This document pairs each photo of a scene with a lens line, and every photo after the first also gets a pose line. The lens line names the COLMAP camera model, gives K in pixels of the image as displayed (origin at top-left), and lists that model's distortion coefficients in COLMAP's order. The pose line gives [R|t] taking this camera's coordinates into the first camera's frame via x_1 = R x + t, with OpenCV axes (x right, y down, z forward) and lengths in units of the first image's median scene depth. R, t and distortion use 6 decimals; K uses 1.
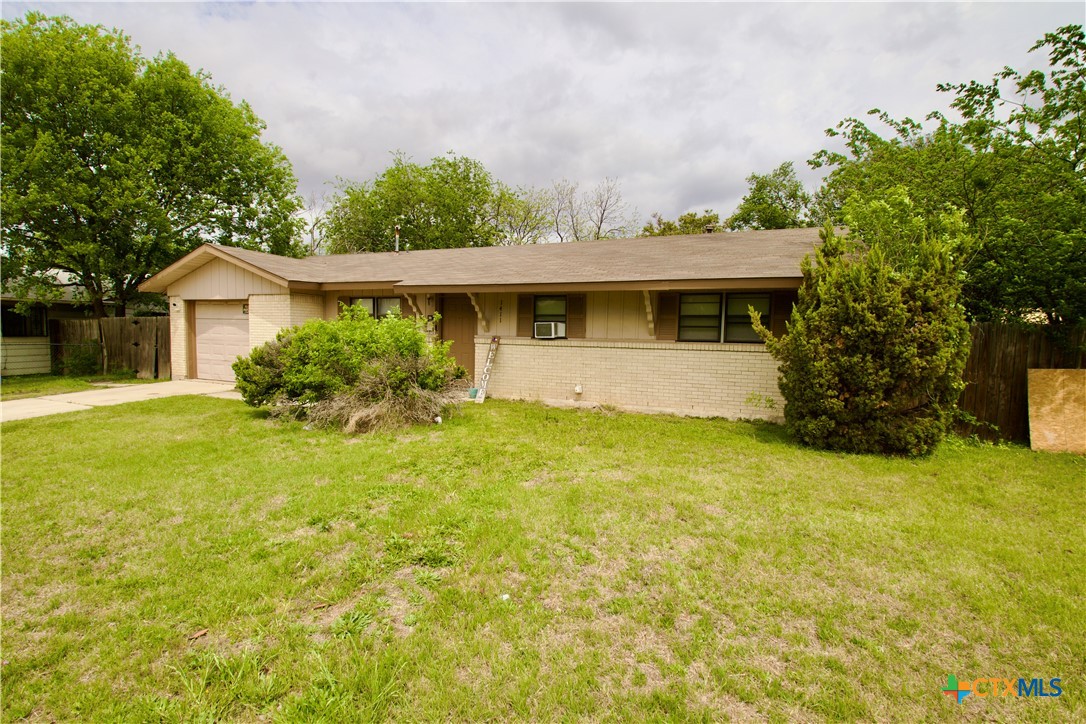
lens RADIAL K [[503.0, 0, 543.4], [0, 503.0, 364.2], [0, 0, 1]] dist [0.005506, -0.019997]
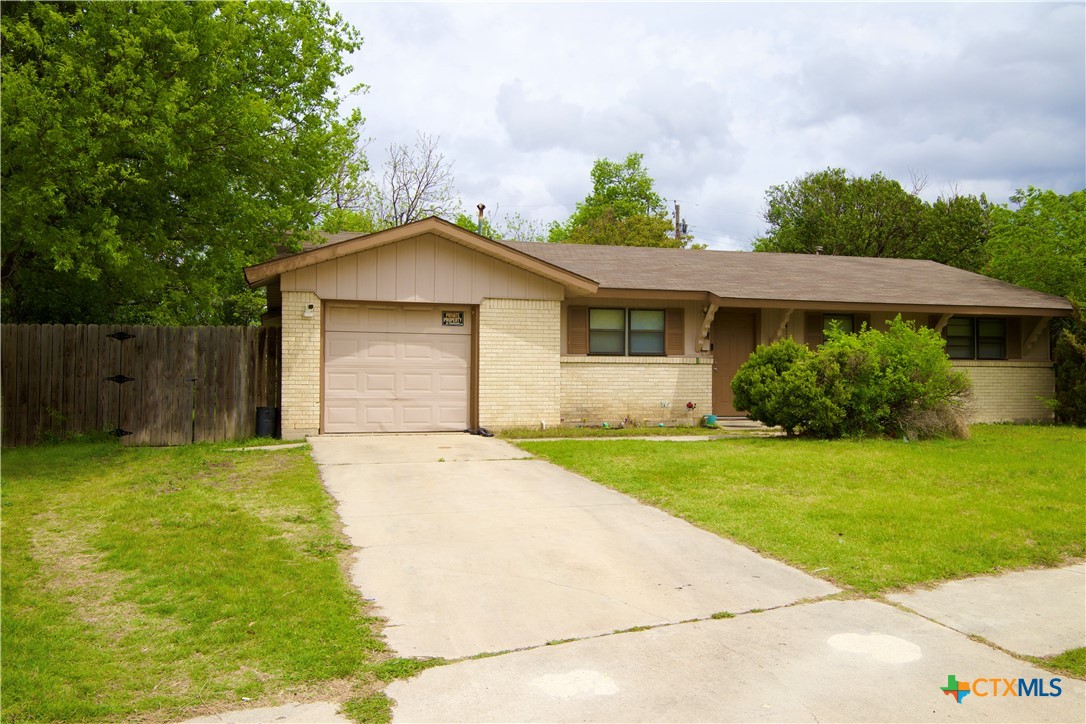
lens RADIAL K [[802.5, 0, 544.3], [0, 802.5, 361.1], [0, 0, 1]] dist [0.011045, 0.000104]
pose [[0.782010, -0.009614, 0.623192, -1.387727], [0.044853, 0.998157, -0.040884, -0.006815], [-0.621650, 0.059923, 0.780999, 0.128049]]
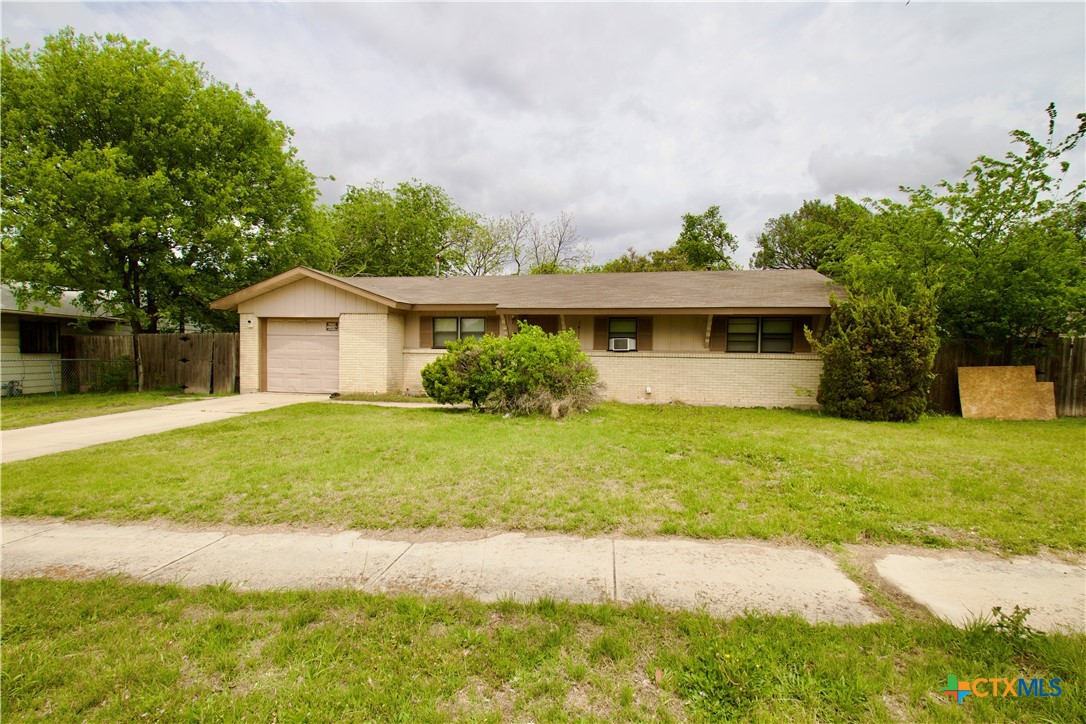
lens RADIAL K [[503.0, 0, 543.0], [0, 503.0, 363.2], [0, 0, 1]] dist [0.005506, -0.019997]
pose [[0.979721, -0.006956, 0.200247, -0.428978], [0.015786, 0.998970, -0.042533, 0.029637], [-0.199745, 0.044832, 0.978822, -0.197680]]
